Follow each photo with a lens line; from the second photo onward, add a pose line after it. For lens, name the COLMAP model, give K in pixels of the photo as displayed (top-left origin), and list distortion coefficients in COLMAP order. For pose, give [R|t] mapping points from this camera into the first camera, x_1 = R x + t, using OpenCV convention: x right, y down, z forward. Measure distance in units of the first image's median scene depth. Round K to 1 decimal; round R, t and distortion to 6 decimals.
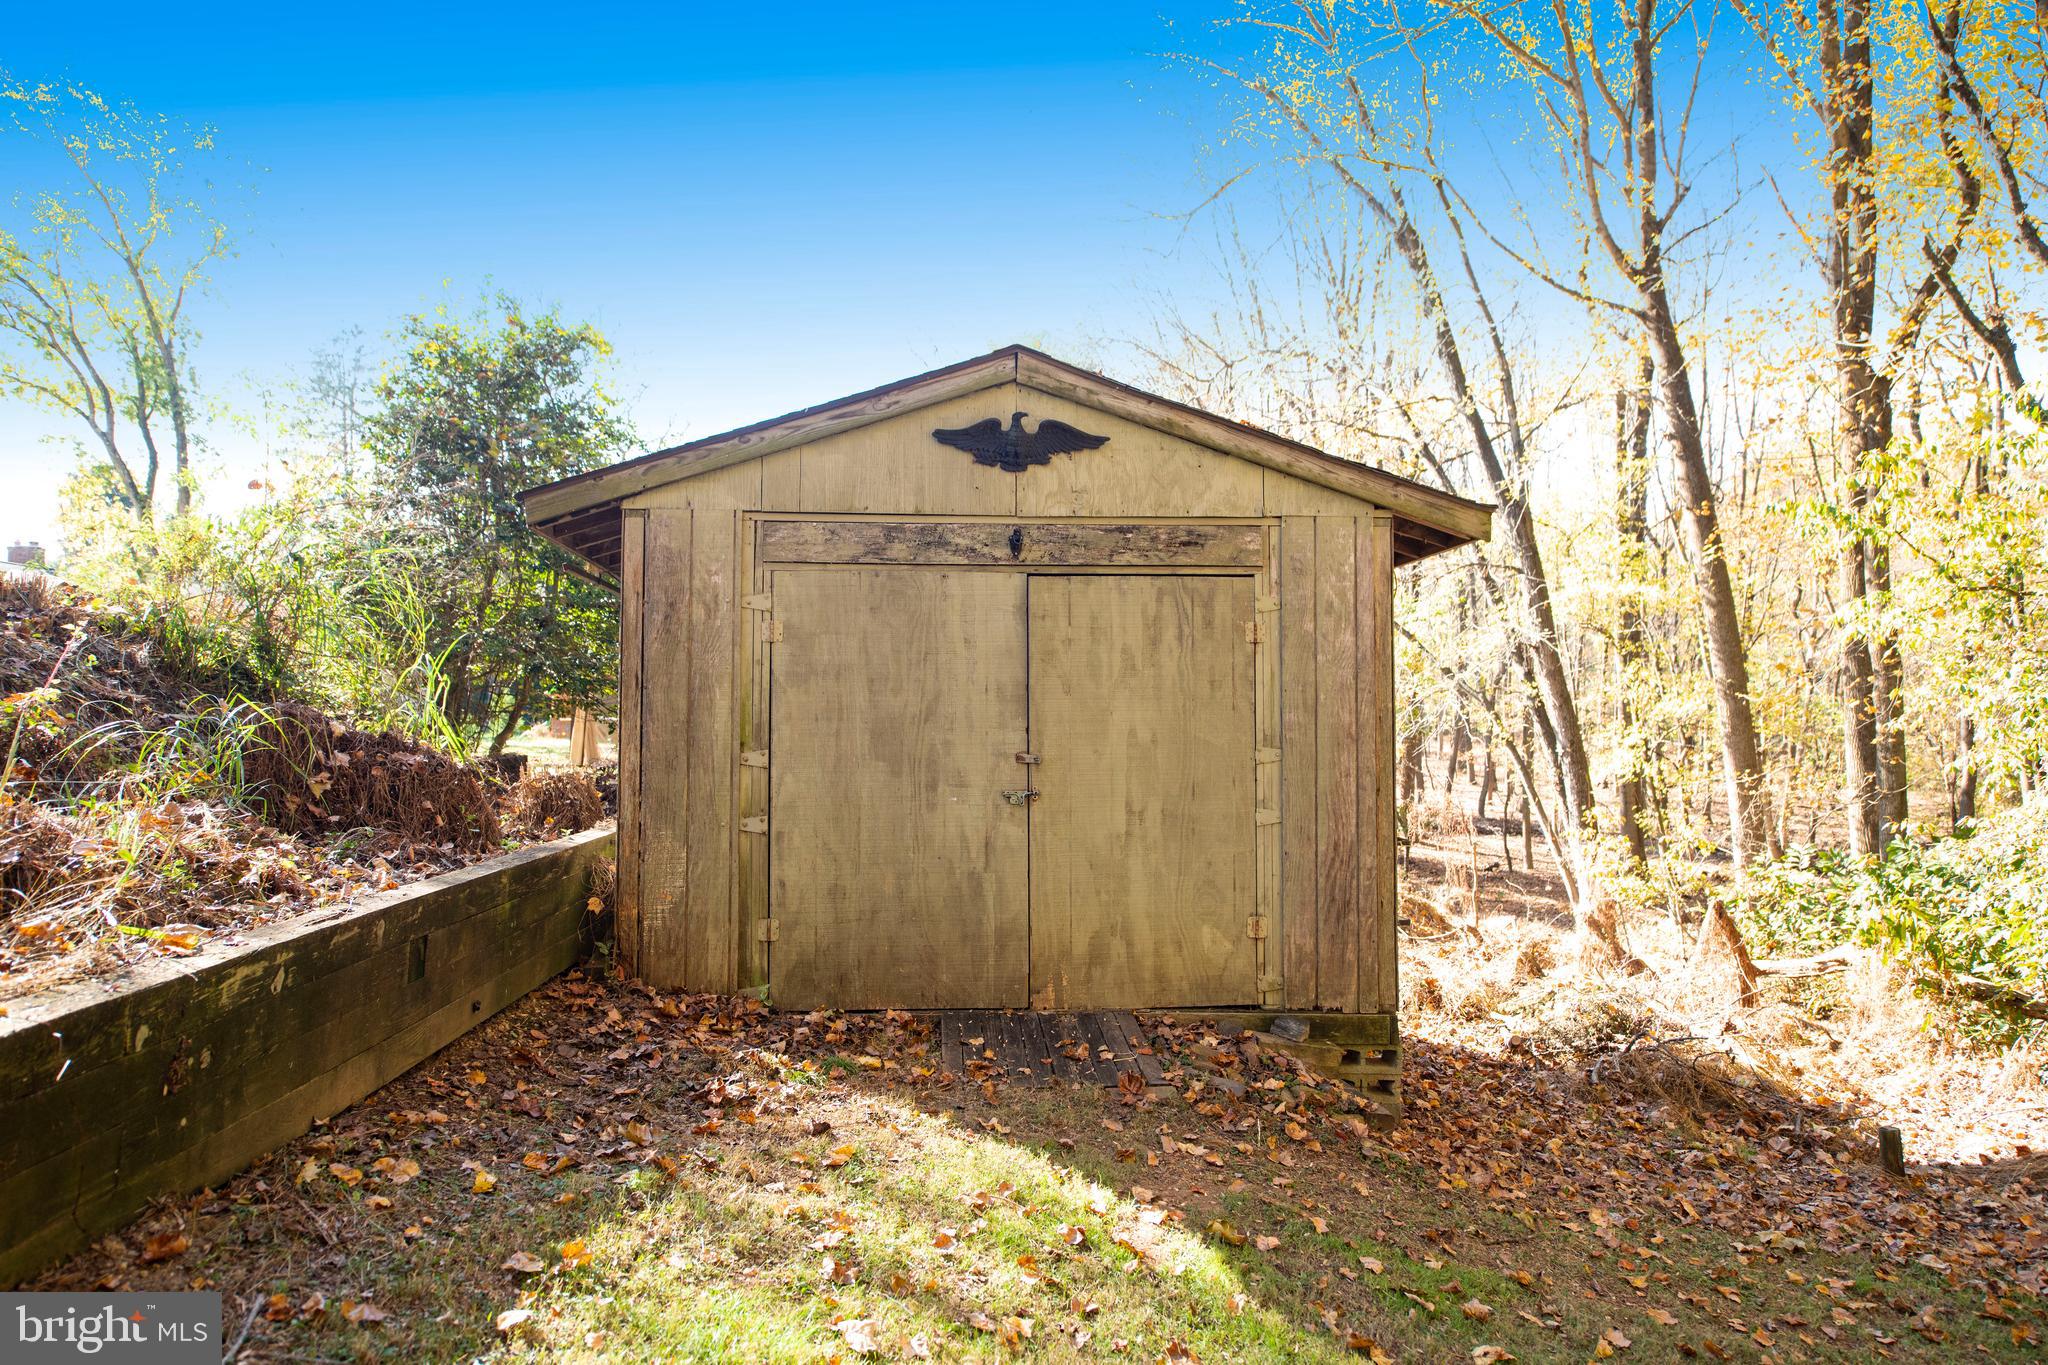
lens RADIAL K [[1411.5, 0, 1022.6], [0, 1411.5, 680.2], [0, 0, 1]] dist [-0.004479, -0.000679]
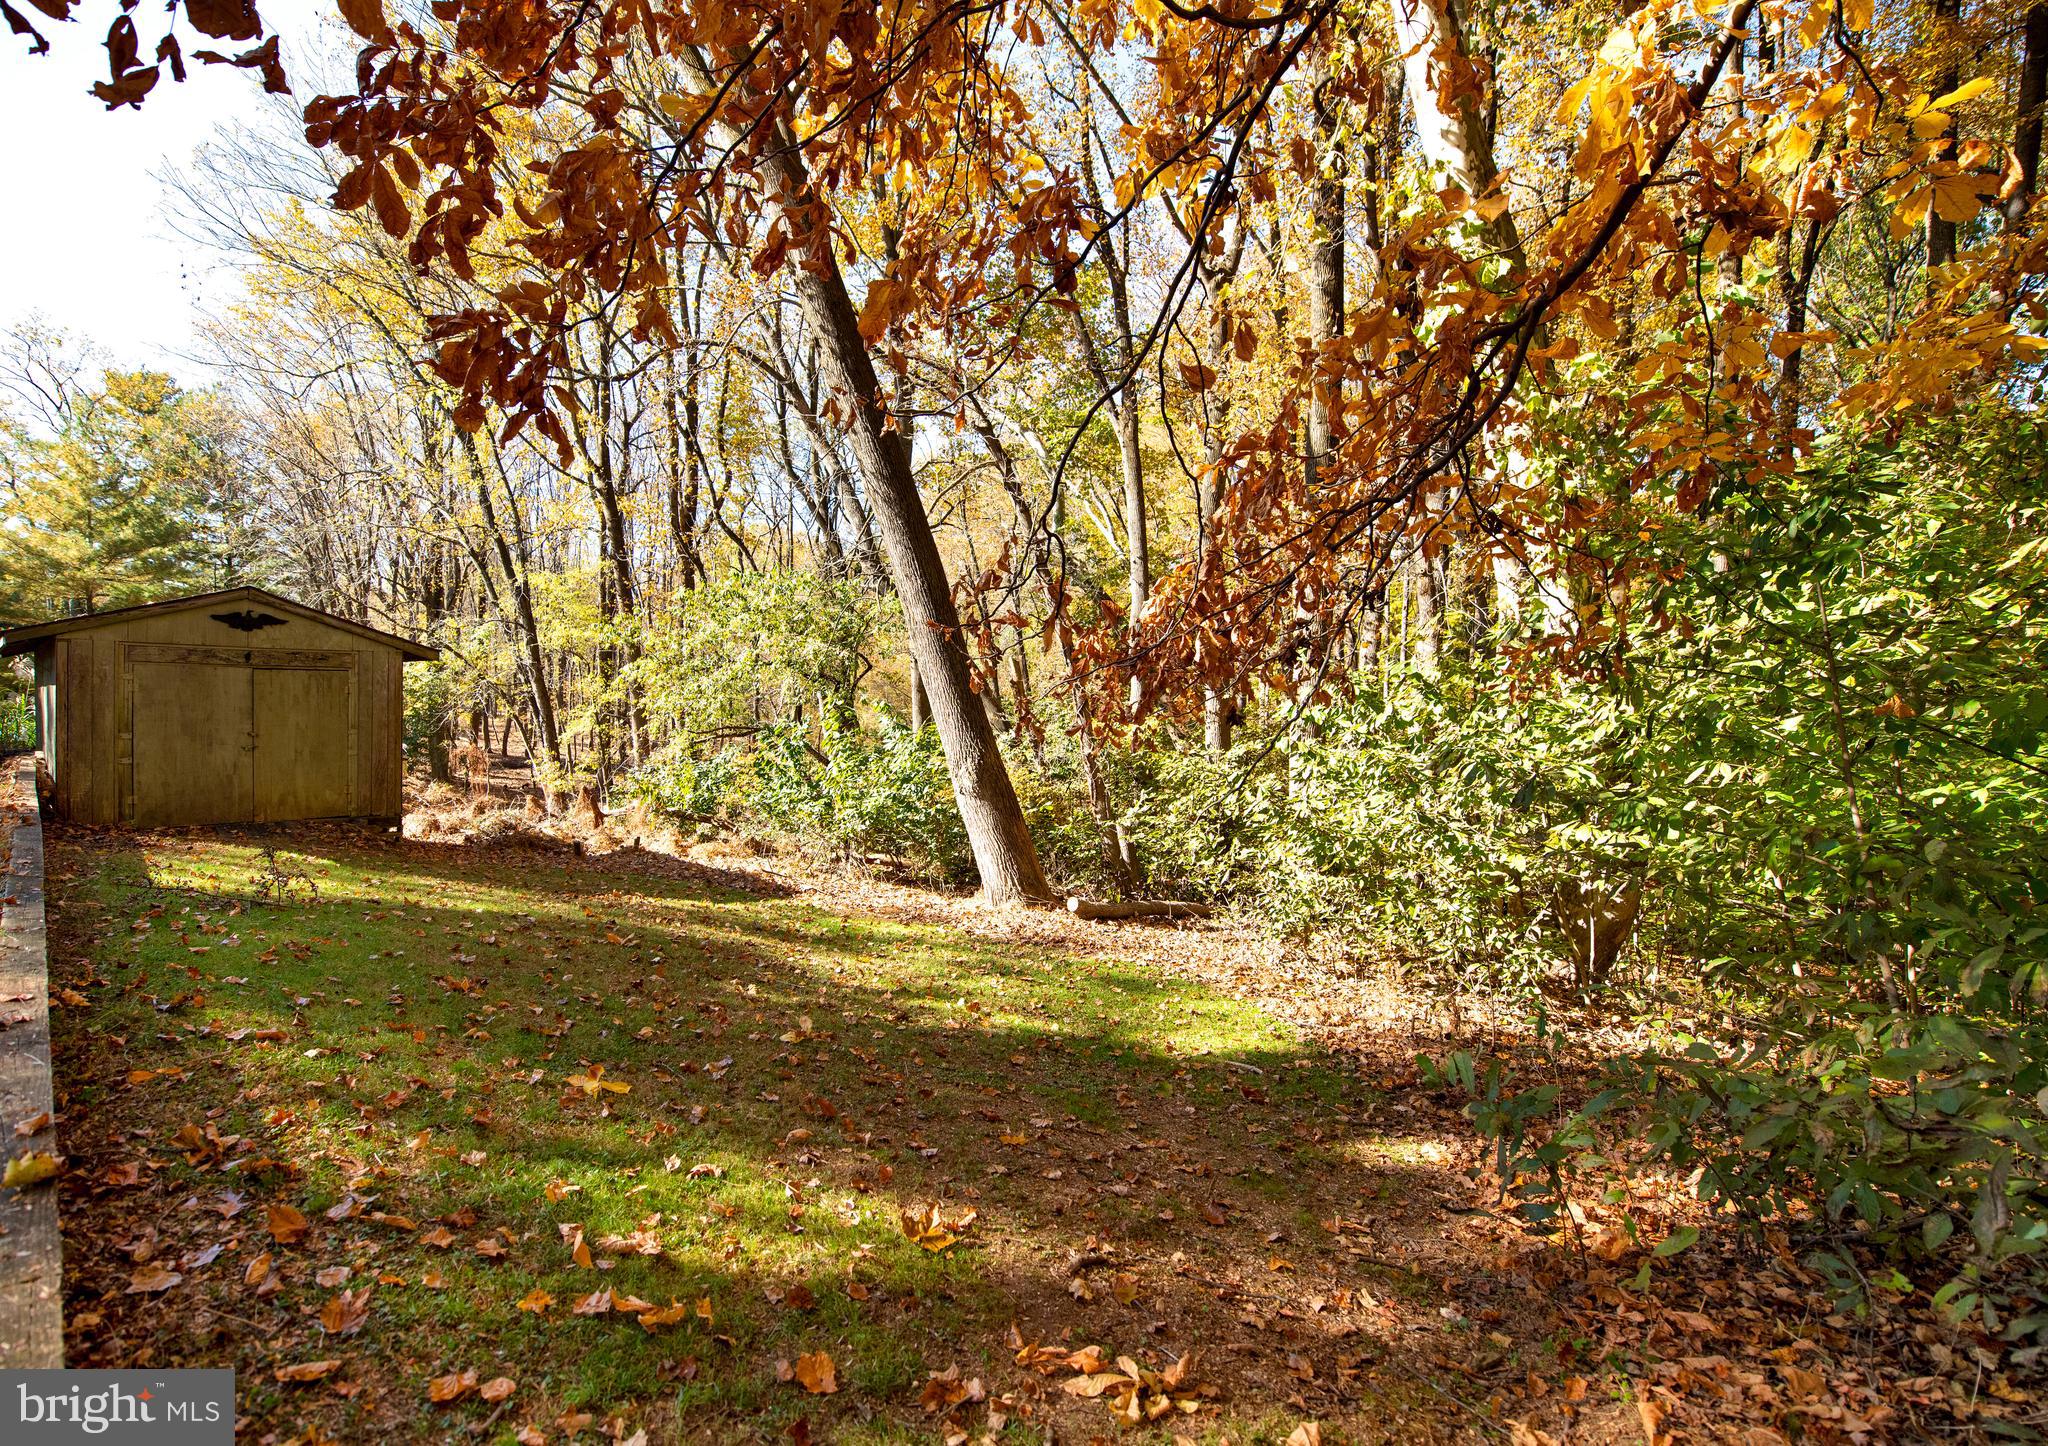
lens RADIAL K [[1009.0, 0, 1023.1], [0, 1009.0, 709.9], [0, 0, 1]] dist [-0.004896, -0.000648]
pose [[0.738370, 0.001990, 0.674393, -0.139000], [-0.034954, 0.998765, 0.035322, -0.075776], [-0.673489, -0.049653, 0.737527, -0.979944]]
